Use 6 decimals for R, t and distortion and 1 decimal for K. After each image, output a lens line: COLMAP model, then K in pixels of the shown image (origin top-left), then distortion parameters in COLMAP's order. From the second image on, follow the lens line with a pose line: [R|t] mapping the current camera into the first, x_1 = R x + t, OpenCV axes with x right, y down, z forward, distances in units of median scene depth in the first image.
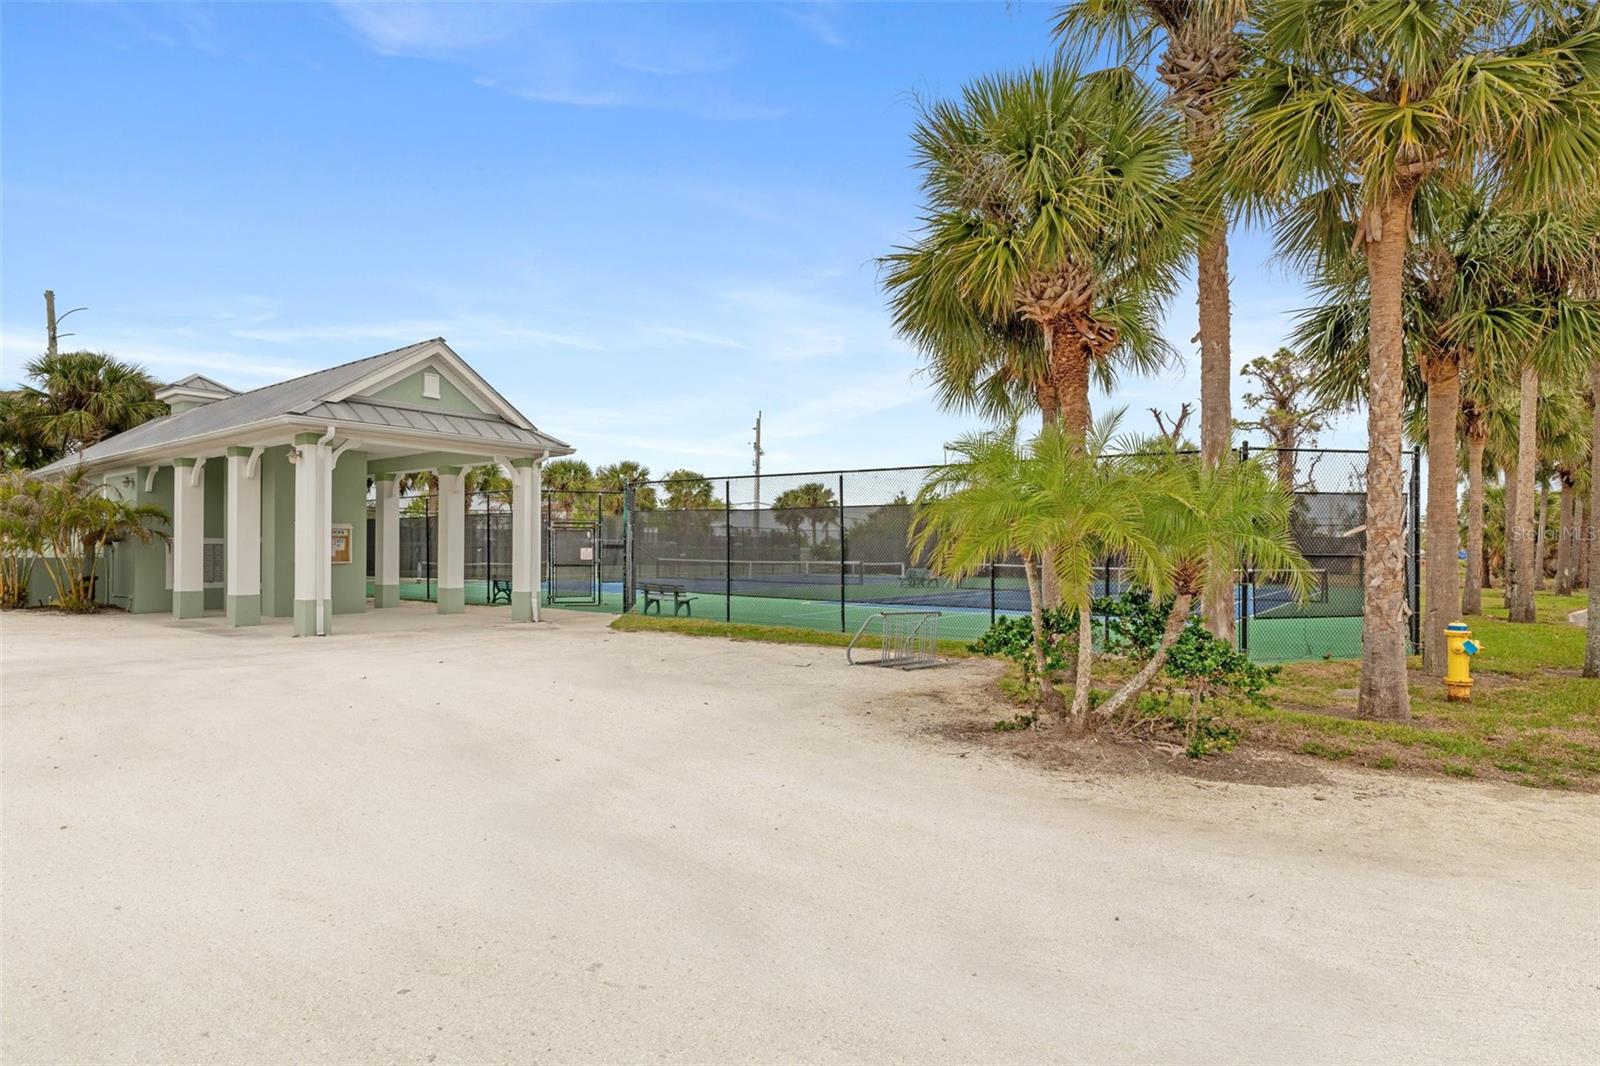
lens RADIAL K [[857.9, 0, 805.8], [0, 857.9, 540.1], [0, 0, 1]] dist [-0.002248, -0.000097]
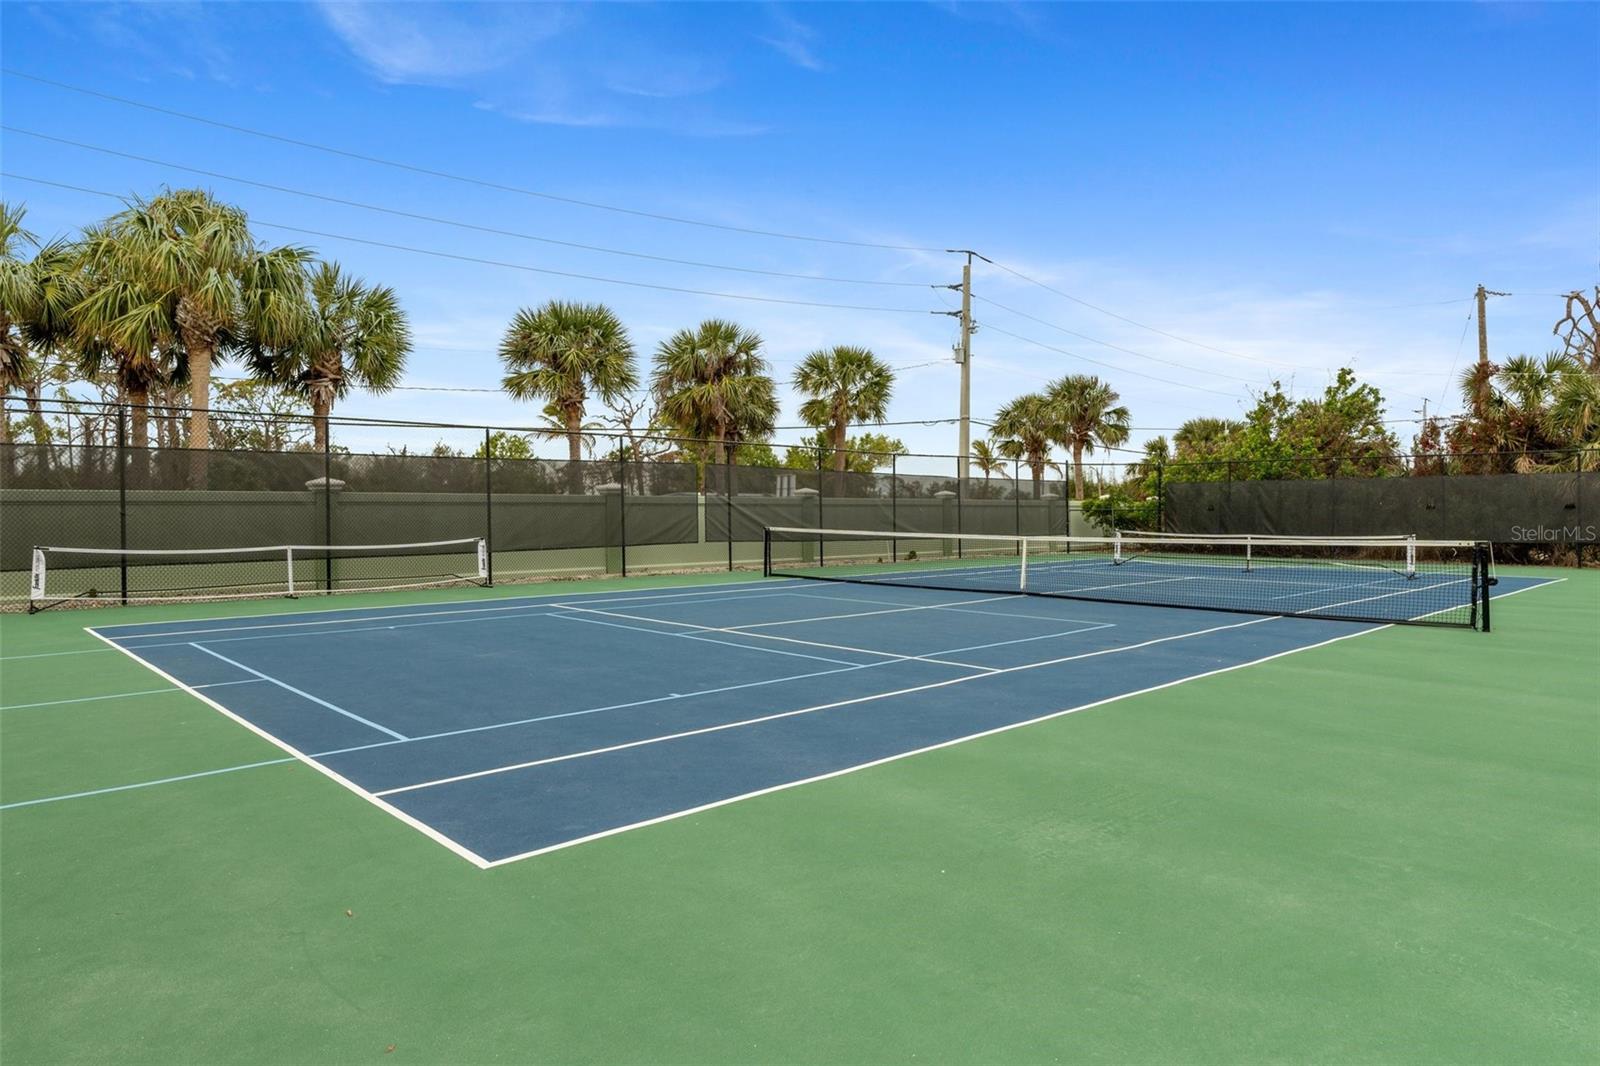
lens RADIAL K [[970.4, 0, 800.1], [0, 970.4, 535.4], [0, 0, 1]] dist [-0.008109, 0.002400]
pose [[0.983972, -0.002315, -0.178310, -0.058814], [0.009777, 0.999112, 0.040985, 0.004864], [0.178057, -0.042072, 0.983120, 0.425445]]
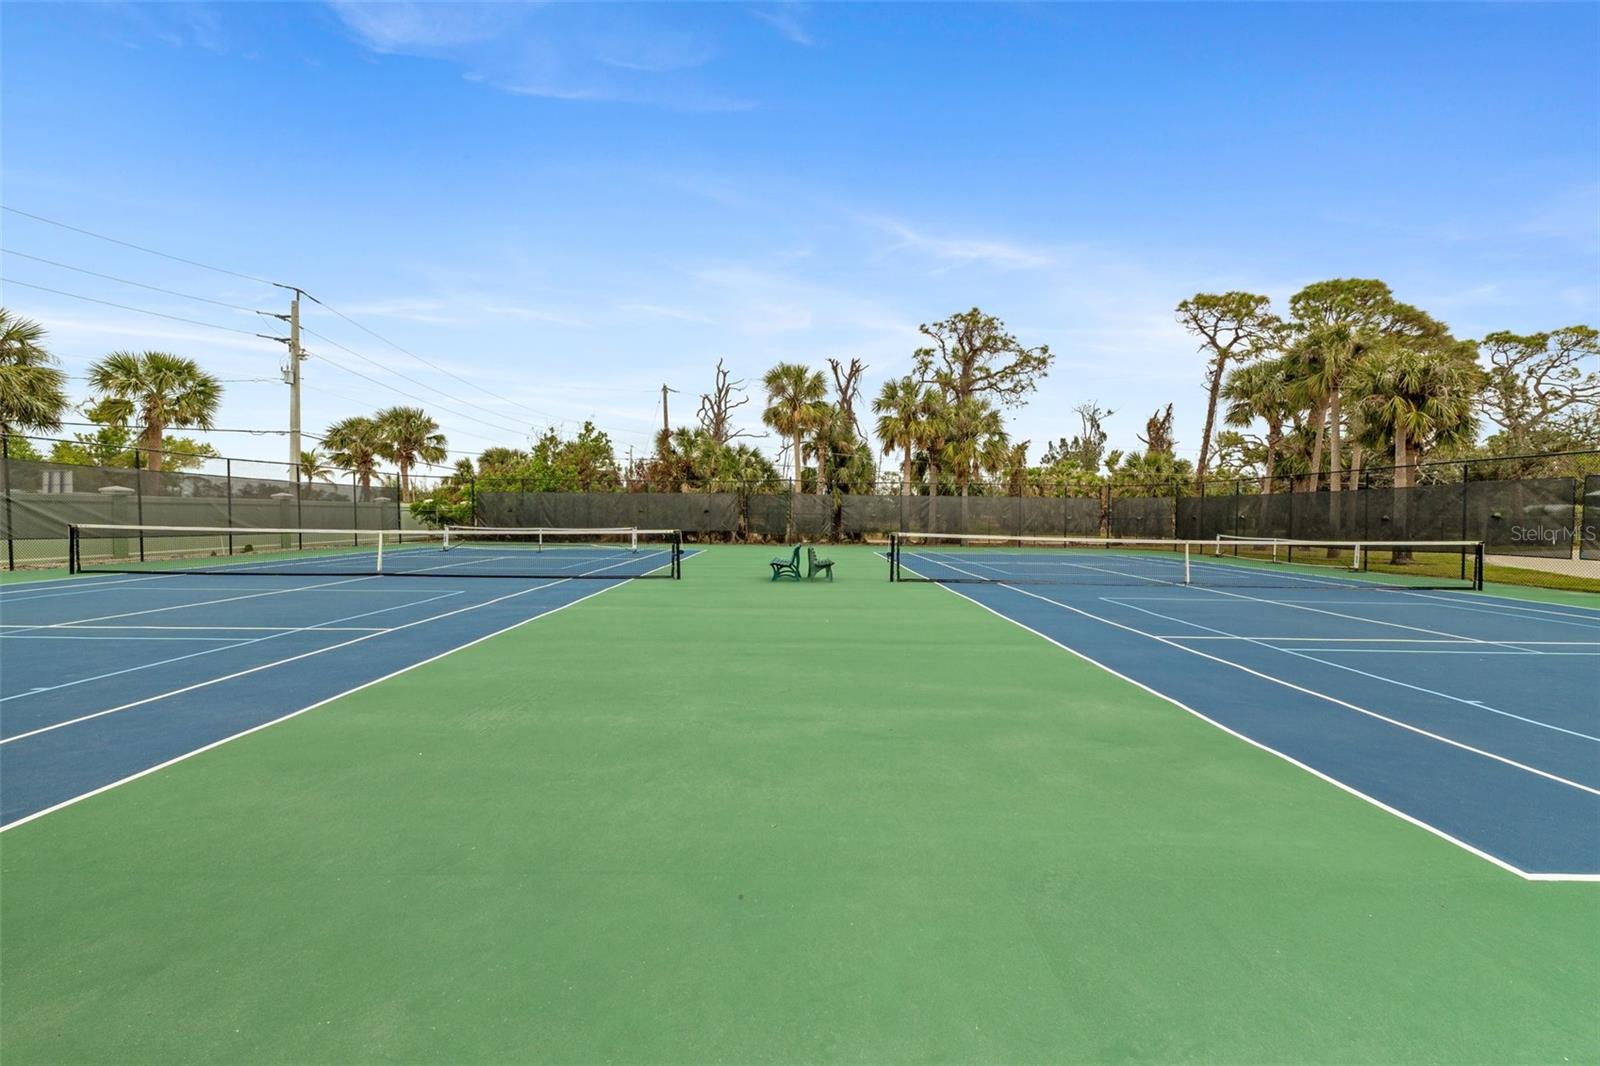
lens RADIAL K [[677.9, 0, 804.7], [0, 677.9, 531.0], [0, 0, 1]] dist [0.002910, 0.000509]
pose [[0.798181, -0.013902, 0.602257, -0.070143], [-0.013975, 0.999037, 0.041583, 0.004820], [-0.602255, -0.041607, 0.797219, 0.415218]]
